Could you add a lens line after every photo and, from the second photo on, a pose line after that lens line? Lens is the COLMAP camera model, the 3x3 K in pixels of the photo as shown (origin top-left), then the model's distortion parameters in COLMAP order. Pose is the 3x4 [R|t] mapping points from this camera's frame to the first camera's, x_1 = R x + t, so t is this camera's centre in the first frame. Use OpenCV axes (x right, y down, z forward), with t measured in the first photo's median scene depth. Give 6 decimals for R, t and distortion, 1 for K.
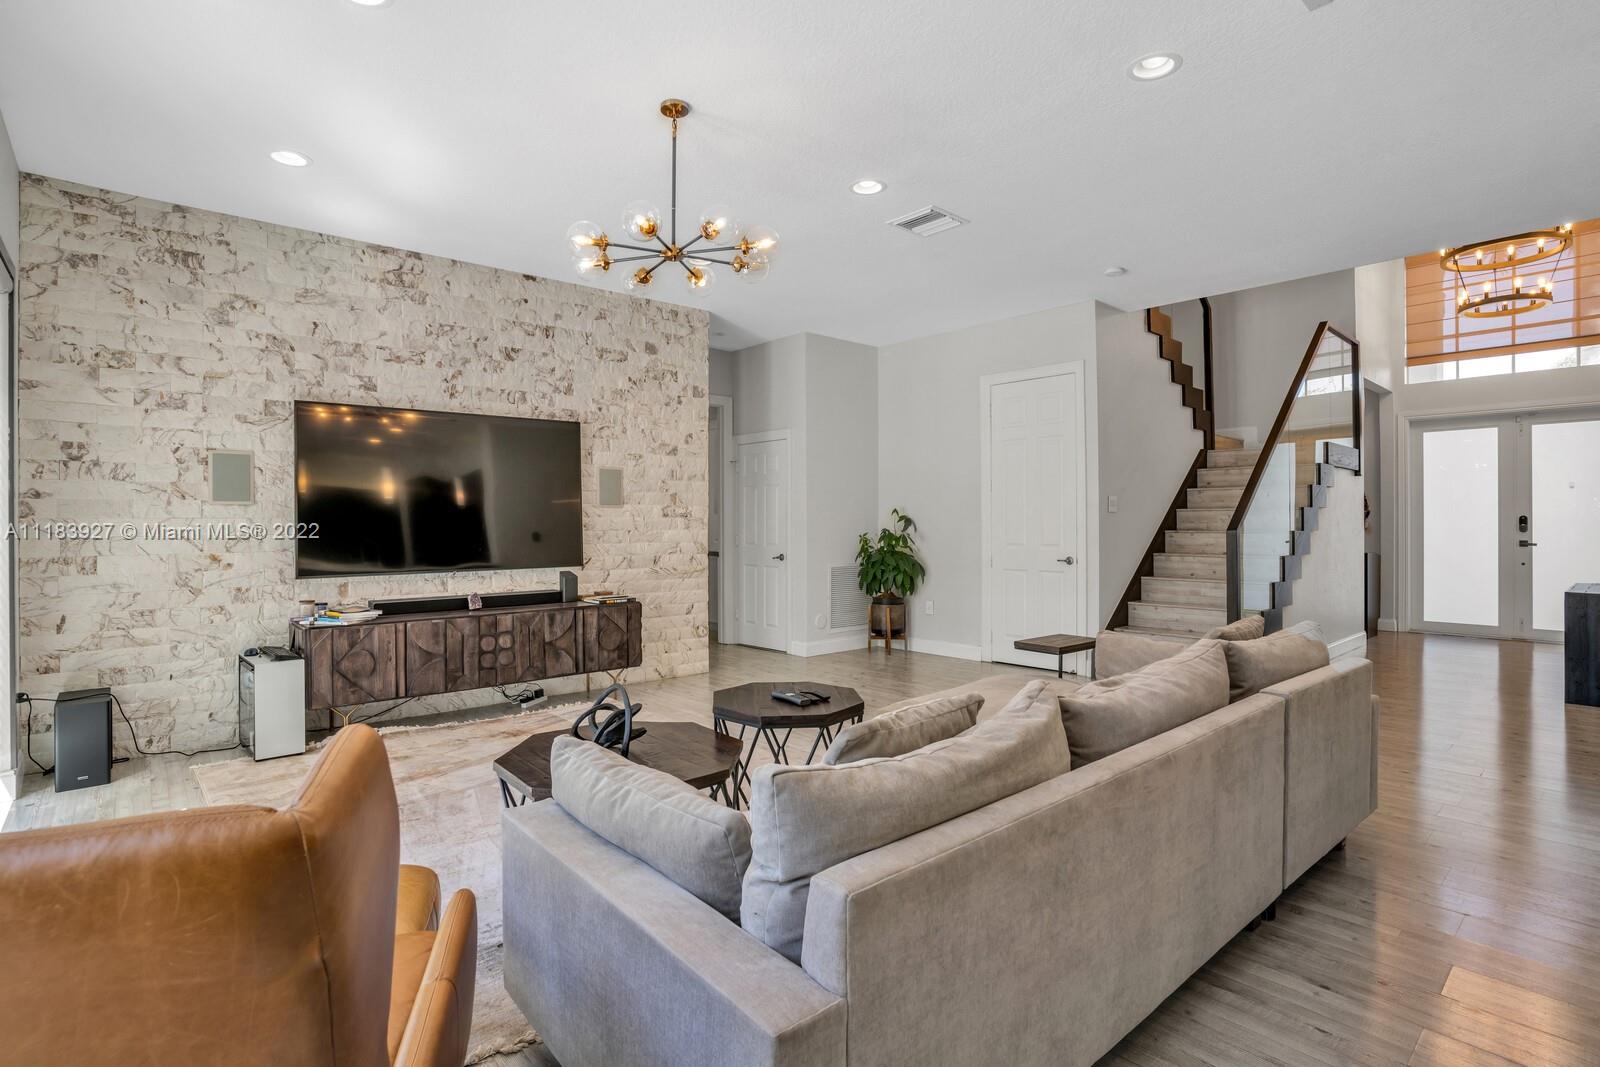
lens RADIAL K [[790.1, 0, 797.0], [0, 790.1, 513.7], [0, 0, 1]] dist [-0.087748, 0.044723]
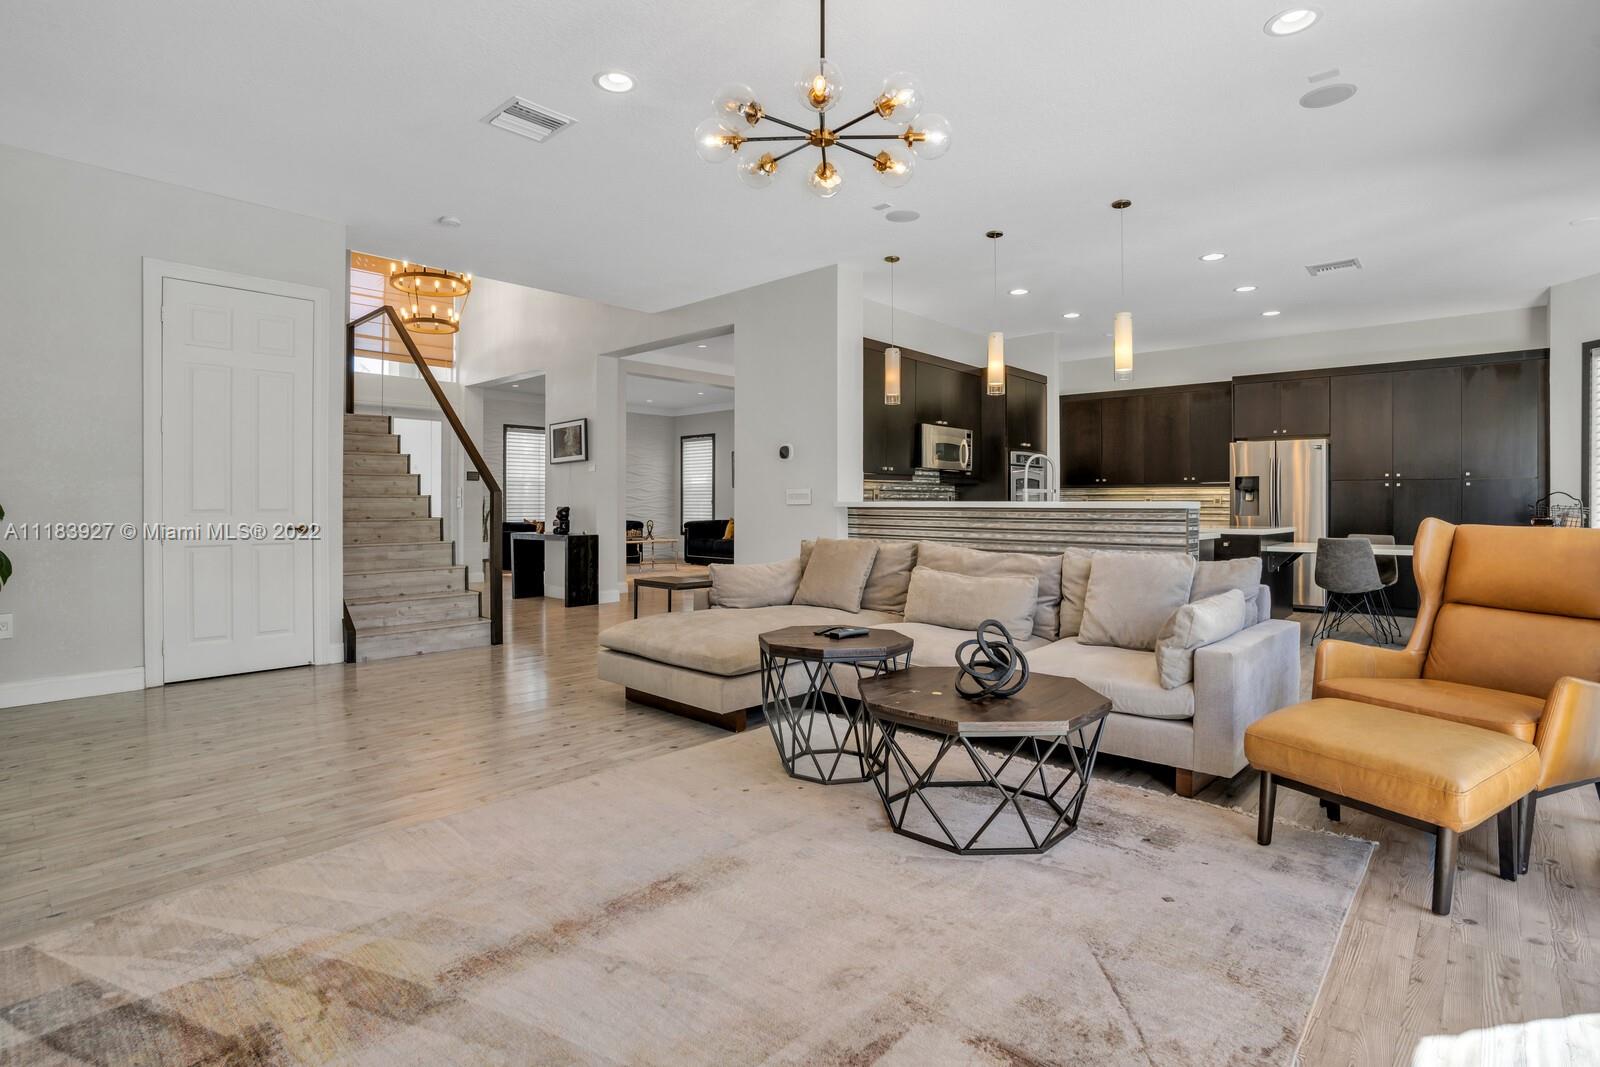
lens RADIAL K [[790.1, 0, 797.0], [0, 790.1, 513.7], [0, 0, 1]] dist [-0.087748, 0.044723]
pose [[-0.110560, -0.009721, 0.993822, -0.615455], [-0.009104, 0.999920, 0.008768, 0.039866], [-0.993828, -0.008079, -0.110639, 0.701493]]
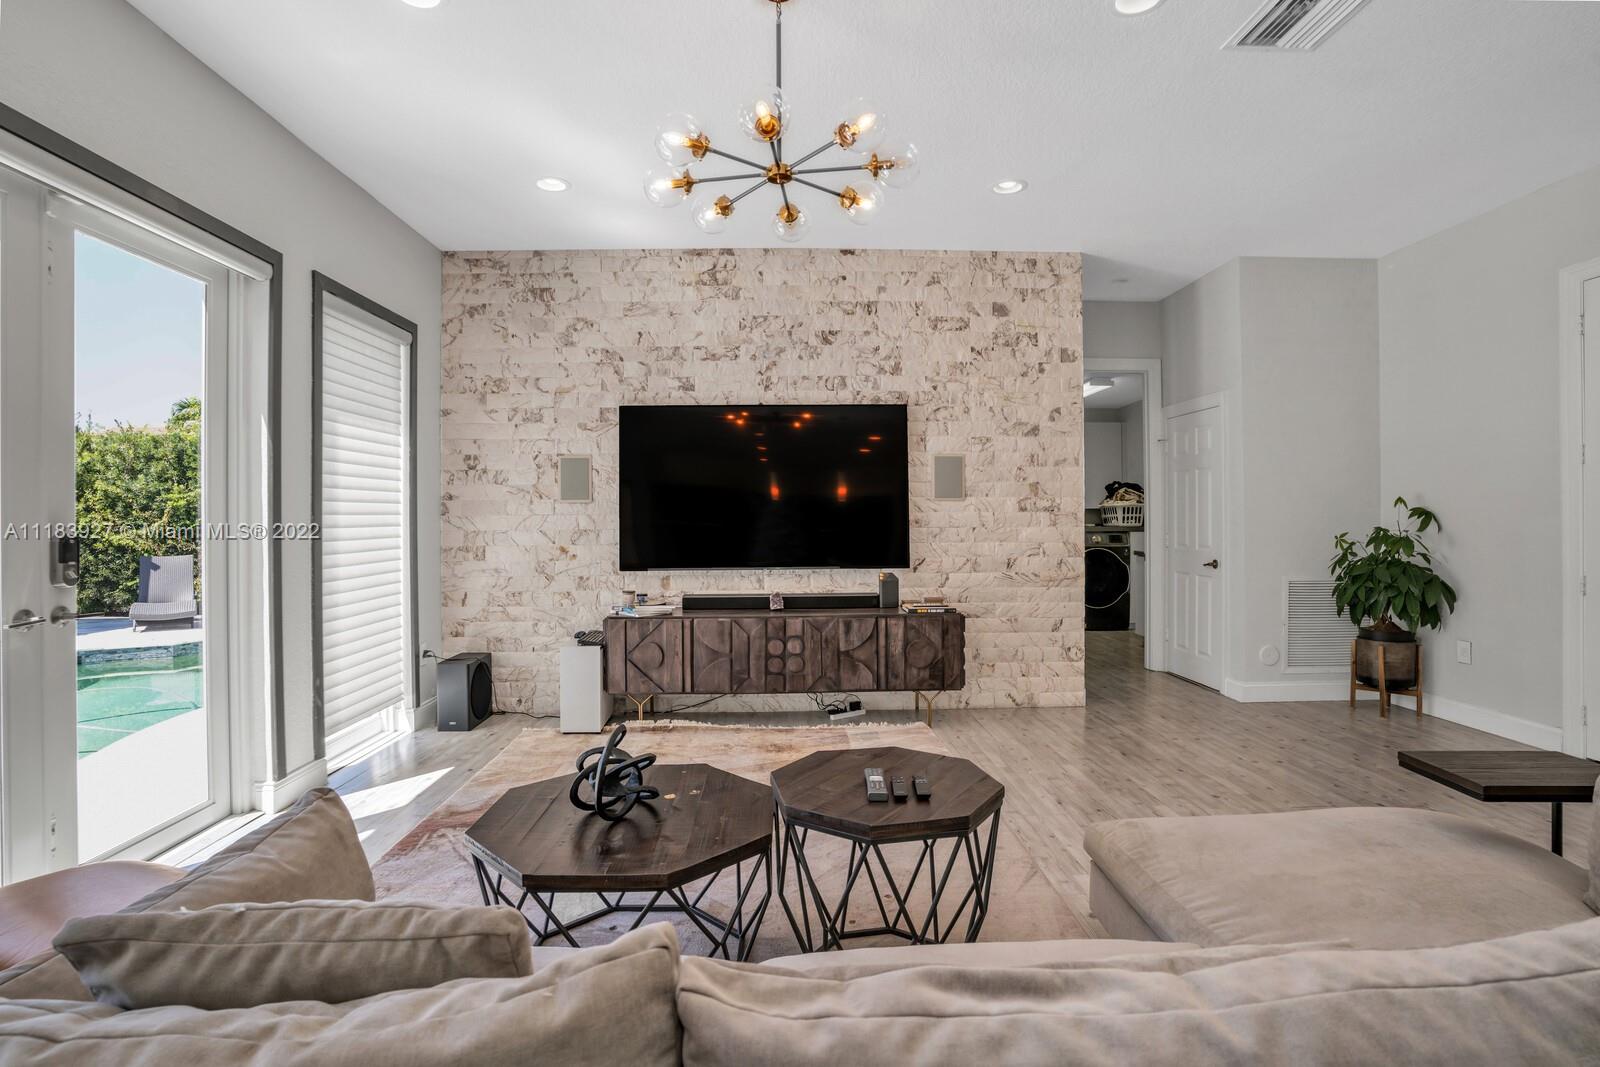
lens RADIAL K [[790.1, 0, 797.0], [0, 790.1, 513.7], [0, 0, 1]] dist [-0.087748, 0.044723]
pose [[0.763707, -0.003693, -0.645553, 0.219137], [0.008008, 0.999961, 0.003752, 0.001899], [0.645514, -0.008035, 0.763706, 0.267172]]
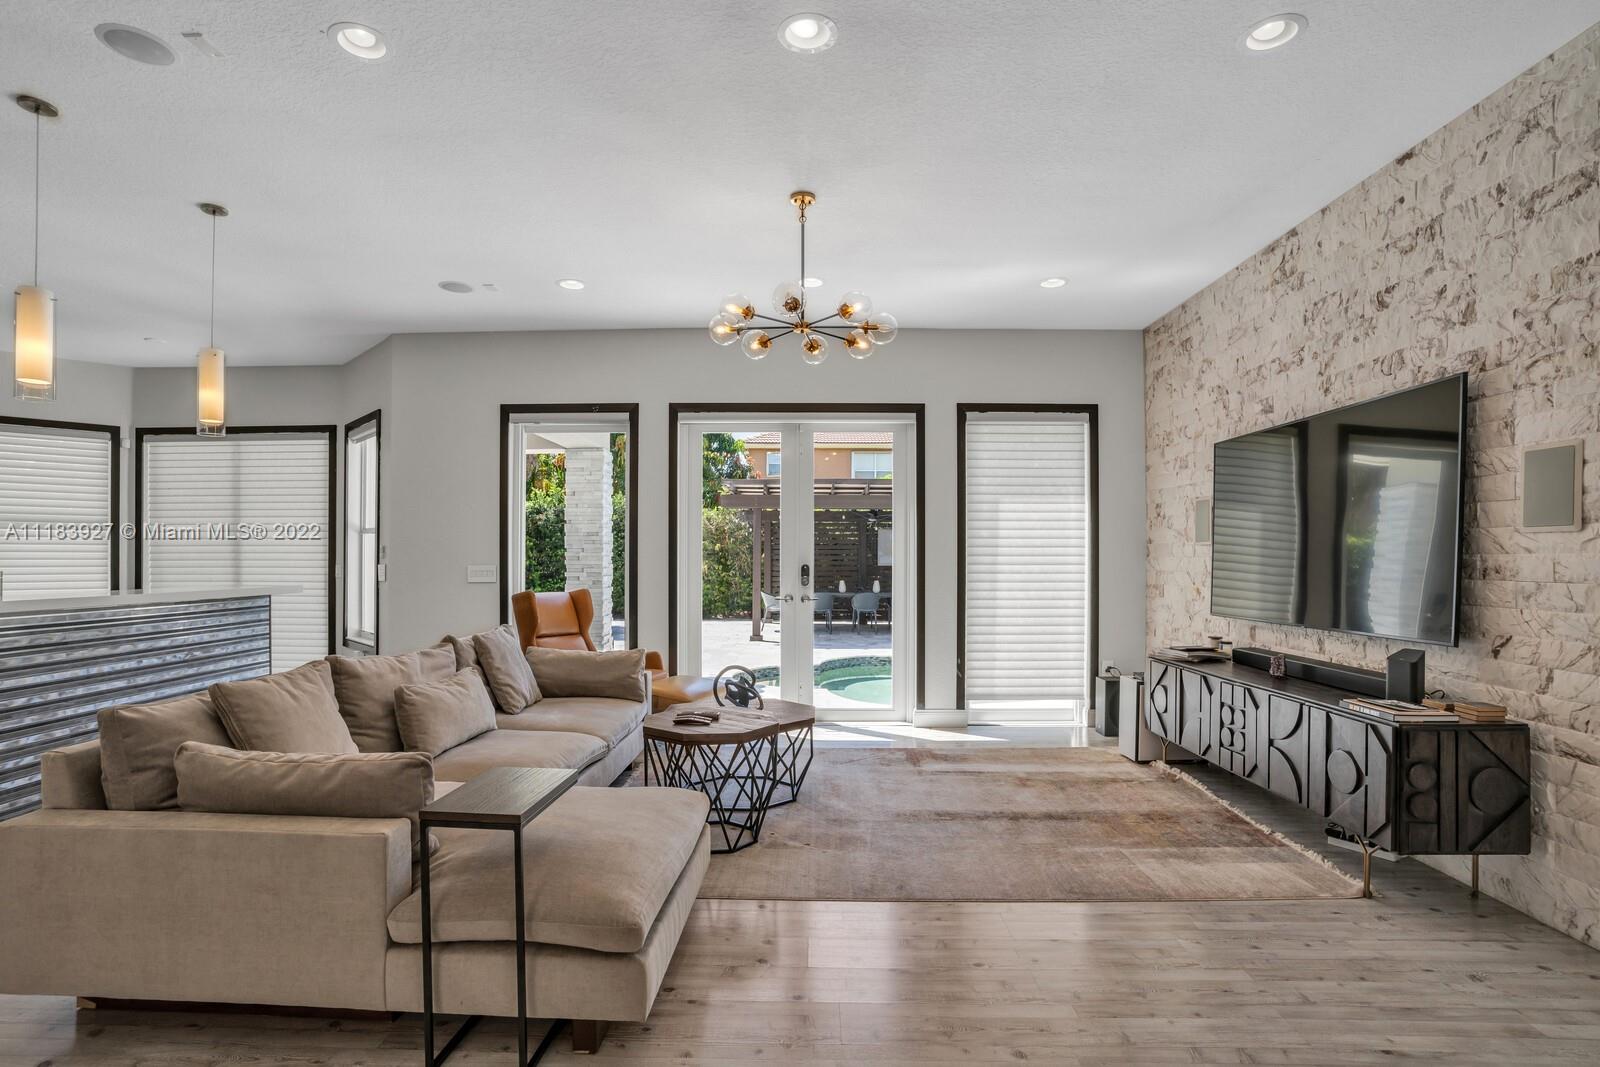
lens RADIAL K [[793.5, 0, 793.1], [0, 793.5, 556.8], [0, 0, 1]] dist [-0.078464, 0.035144]
pose [[-0.680062, -0.000122, -0.733155, 0.437712], [0.005540, 0.999971, -0.005306, 0.007232], [0.733134, -0.007671, -0.680041, 1.114414]]
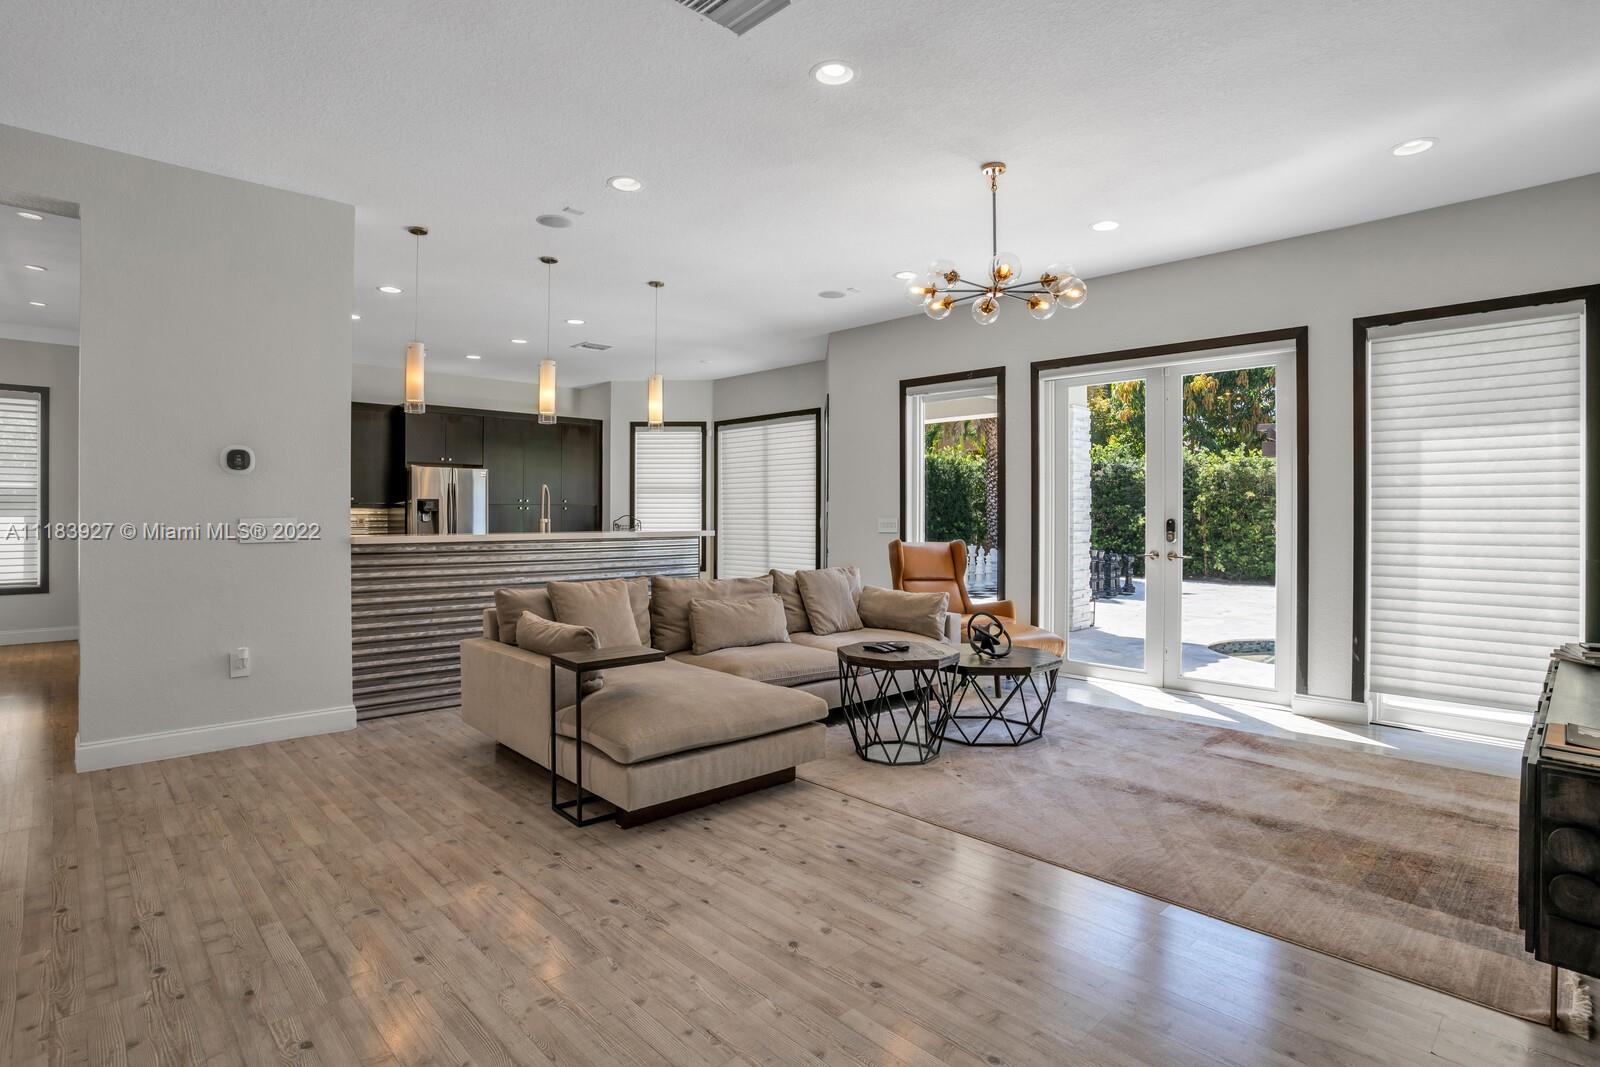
lens RADIAL K [[807.0, 0, 785.9], [0, 807.0, 512.3], [0, 0, 1]] dist [-0.072526, 0.026627]
pose [[-0.999388, -0.000941, -0.034966, 0.129288], [-0.000644, 0.999964, -0.008502, 0.012792], [0.034973, -0.008475, -0.999352, 1.391726]]
